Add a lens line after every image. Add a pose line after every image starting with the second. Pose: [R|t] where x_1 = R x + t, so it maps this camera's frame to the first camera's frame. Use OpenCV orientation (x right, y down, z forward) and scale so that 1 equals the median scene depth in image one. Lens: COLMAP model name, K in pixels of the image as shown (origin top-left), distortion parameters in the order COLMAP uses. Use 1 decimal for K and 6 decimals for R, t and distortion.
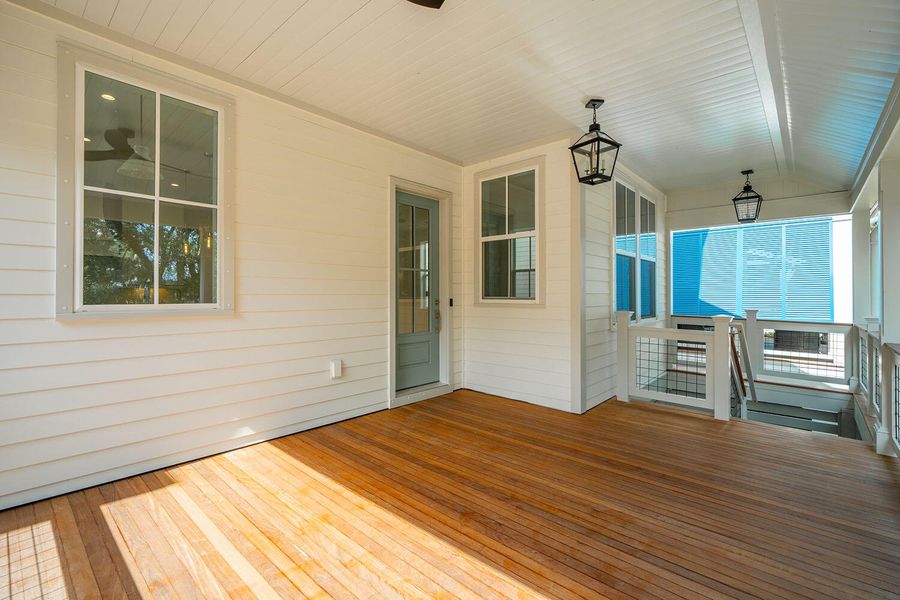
lens RADIAL K [[407.2, 0, 453.8], [0, 407.2, 295.4], [0, 0, 1]] dist [0.000447, 0.000257]
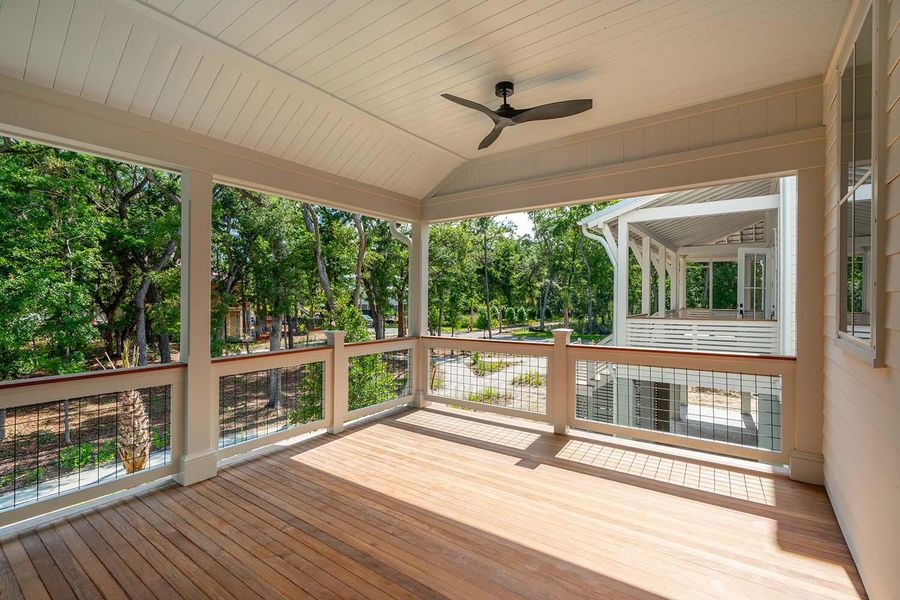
lens RADIAL K [[407.2, 0, 452.2], [0, 407.2, 296.6], [0, 0, 1]] dist [0.000447, 0.000257]
pose [[-0.996381, -0.007938, -0.084627, 0.034135], [-0.008077, 0.999967, 0.001306, -0.038525], [0.084614, 0.001985, -0.996412, 1.338724]]
